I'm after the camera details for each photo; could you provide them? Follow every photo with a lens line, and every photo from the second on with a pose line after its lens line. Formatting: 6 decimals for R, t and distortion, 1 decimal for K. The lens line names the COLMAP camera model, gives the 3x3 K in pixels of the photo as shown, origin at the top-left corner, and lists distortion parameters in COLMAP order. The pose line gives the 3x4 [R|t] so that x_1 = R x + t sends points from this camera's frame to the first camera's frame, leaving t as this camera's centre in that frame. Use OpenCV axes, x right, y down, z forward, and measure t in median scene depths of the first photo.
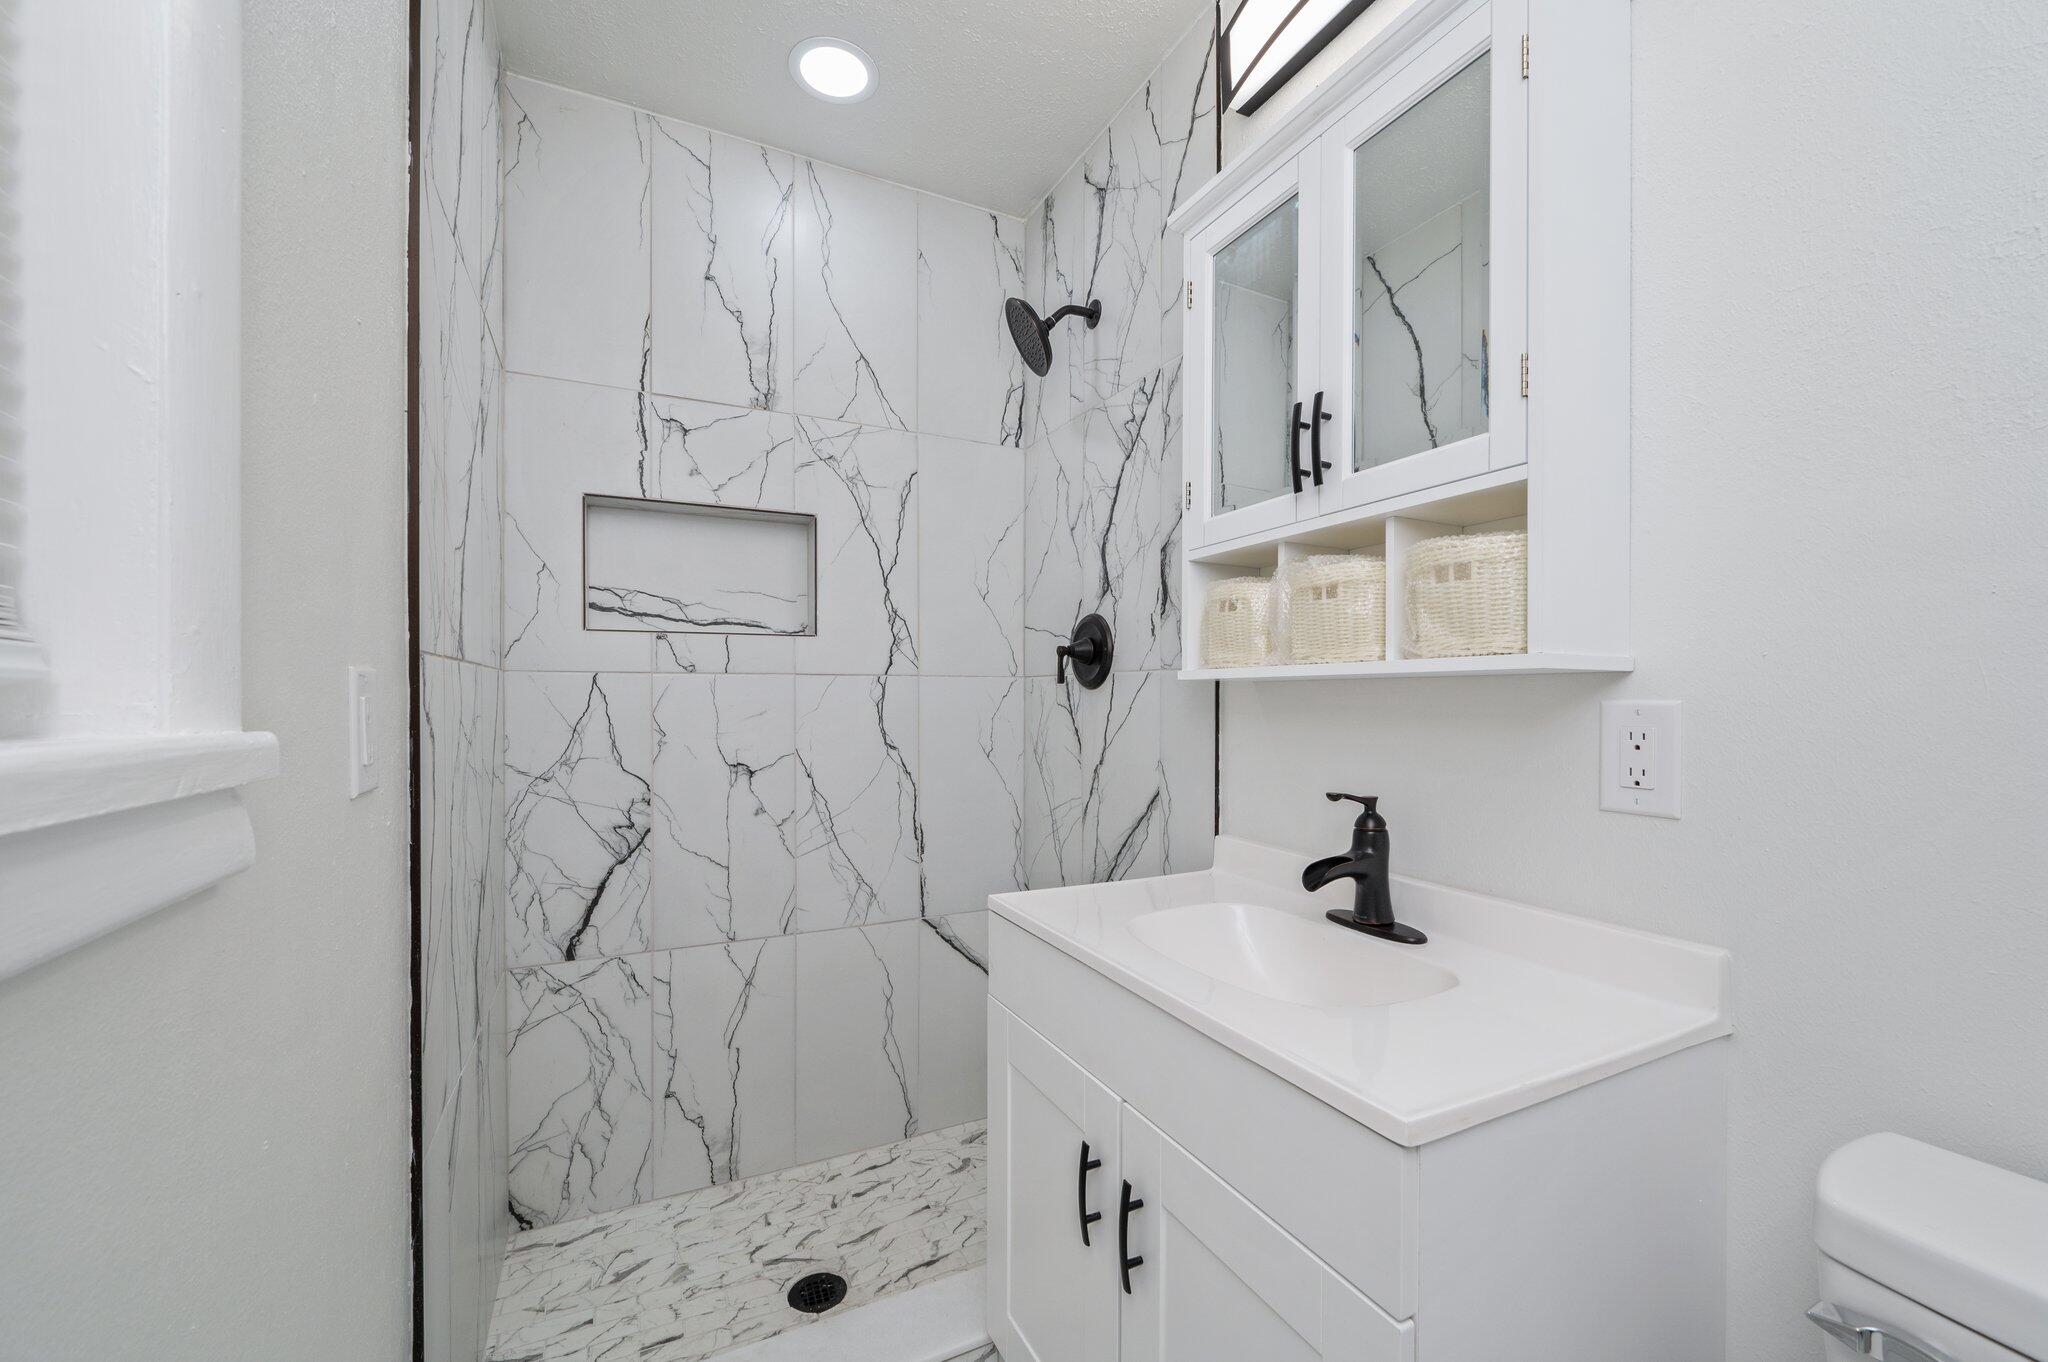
lens RADIAL K [[813.3, 0, 1020.1], [0, 813.3, 687.5], [0, 0, 1]] dist [-0.003414, -0.000387]
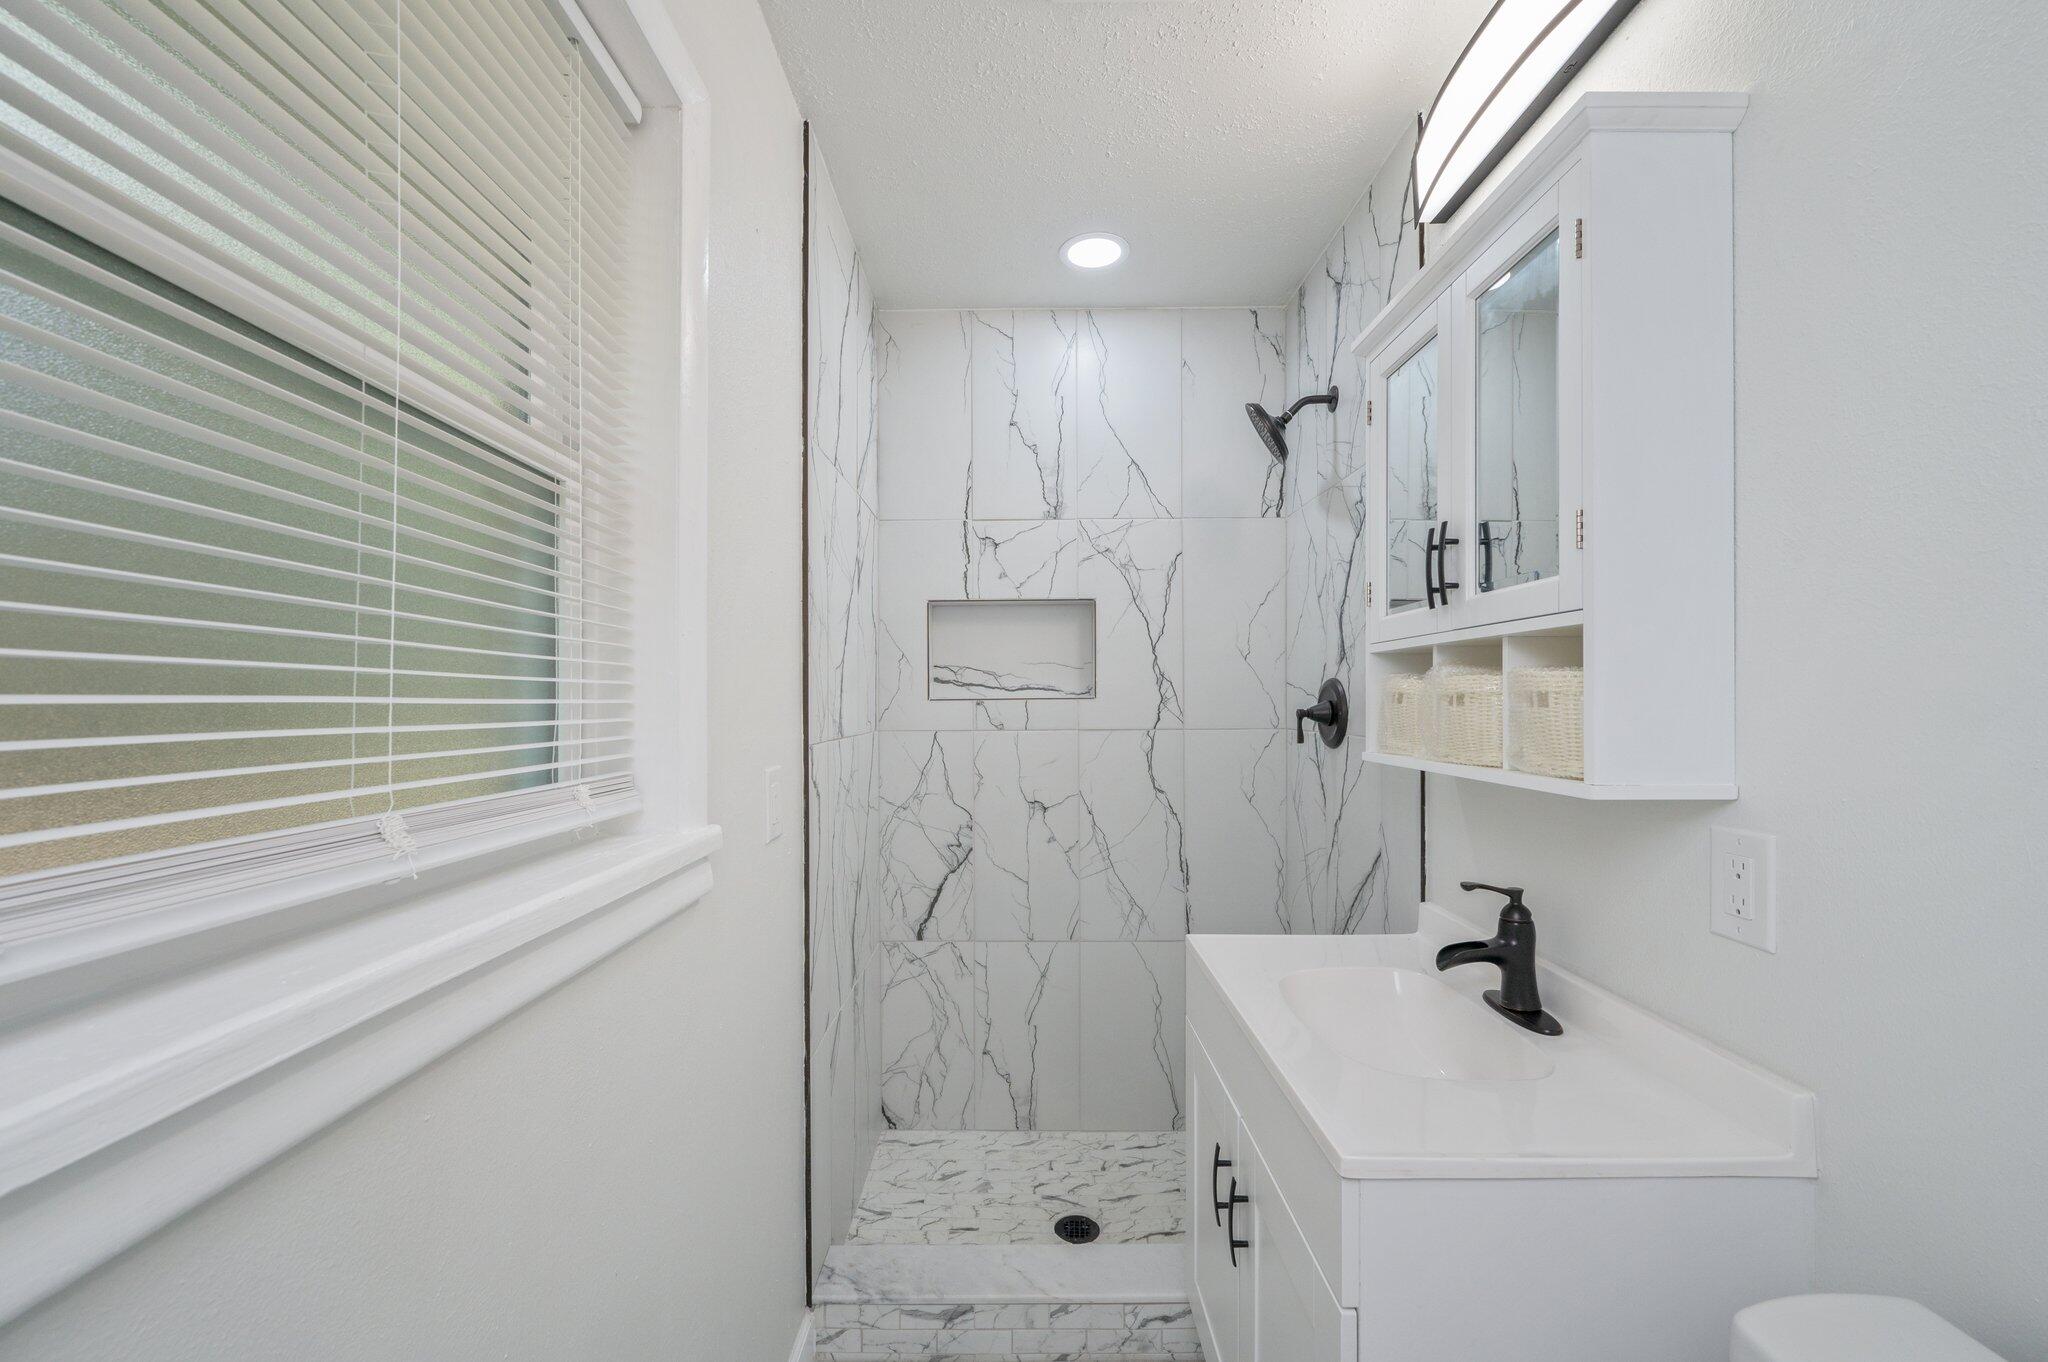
lens RADIAL K [[813.3, 0, 1022.9], [0, 813.3, 670.4], [0, 0, 1]] dist [-0.003414, -0.000387]
pose [[0.895545, -0.017633, -0.444622, 0.229823], [0.009504, 0.999745, -0.020505, -0.094875], [0.444870, 0.014138, 0.895484, -0.171096]]
